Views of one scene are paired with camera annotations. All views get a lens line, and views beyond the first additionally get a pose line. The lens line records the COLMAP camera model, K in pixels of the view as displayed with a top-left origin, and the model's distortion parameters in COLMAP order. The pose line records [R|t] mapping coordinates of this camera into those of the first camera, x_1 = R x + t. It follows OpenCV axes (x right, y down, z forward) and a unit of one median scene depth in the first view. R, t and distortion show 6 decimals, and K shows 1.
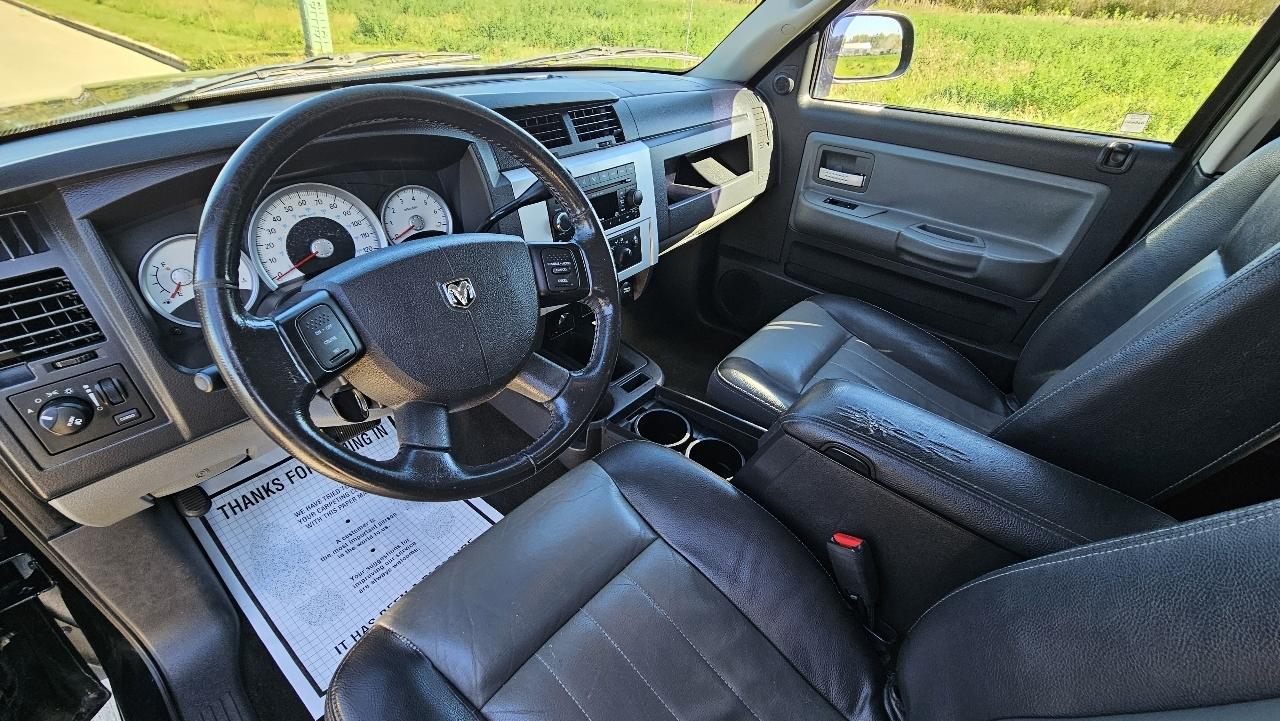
lens RADIAL K [[527.5, 0, 640.0], [0, 527.5, 360.5], [0, 0, 1]] dist [-0.001399, -0.000304]
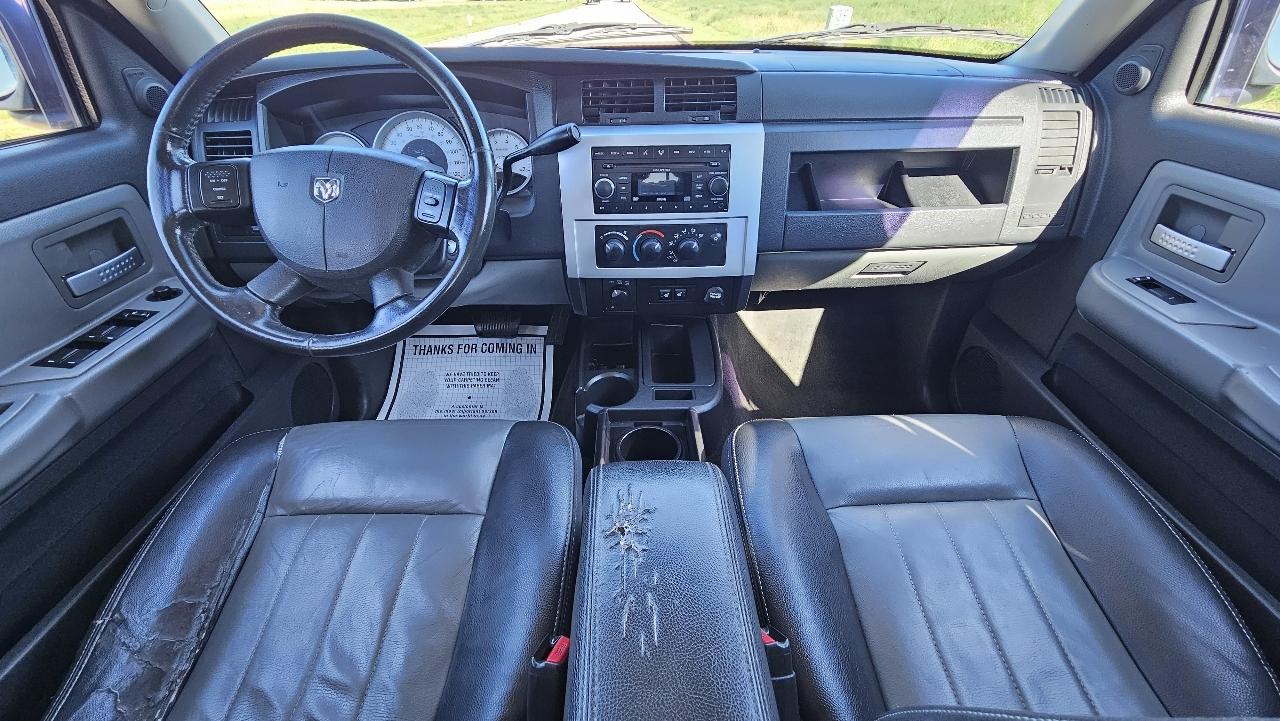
lens RADIAL K [[527.5, 0, 640.0], [0, 527.5, 360.5], [0, 0, 1]] dist [-0.001399, -0.000304]
pose [[0.660619, 0.380745, -0.647005, 0.426494], [-0.397411, 0.908545, 0.128881, -0.086199], [0.636904, 0.171986, 0.751514, 0.252781]]
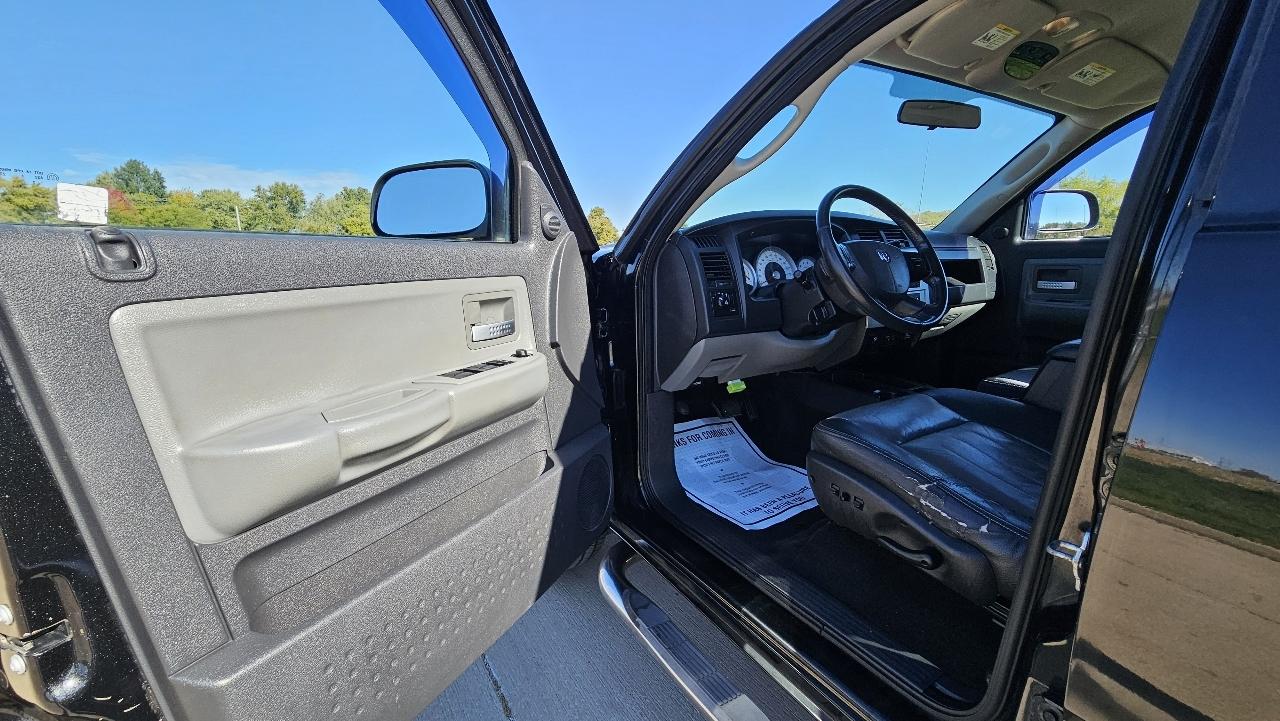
lens RADIAL K [[527.5, 0, 640.0], [0, 527.5, 360.5], [0, 0, 1]] dist [-0.001399, -0.000304]
pose [[0.954951, 0.004263, -0.296731, -0.276280], [-0.123577, 0.914793, -0.384556, 0.544006], [0.269808, 0.403901, 0.874109, -0.474827]]
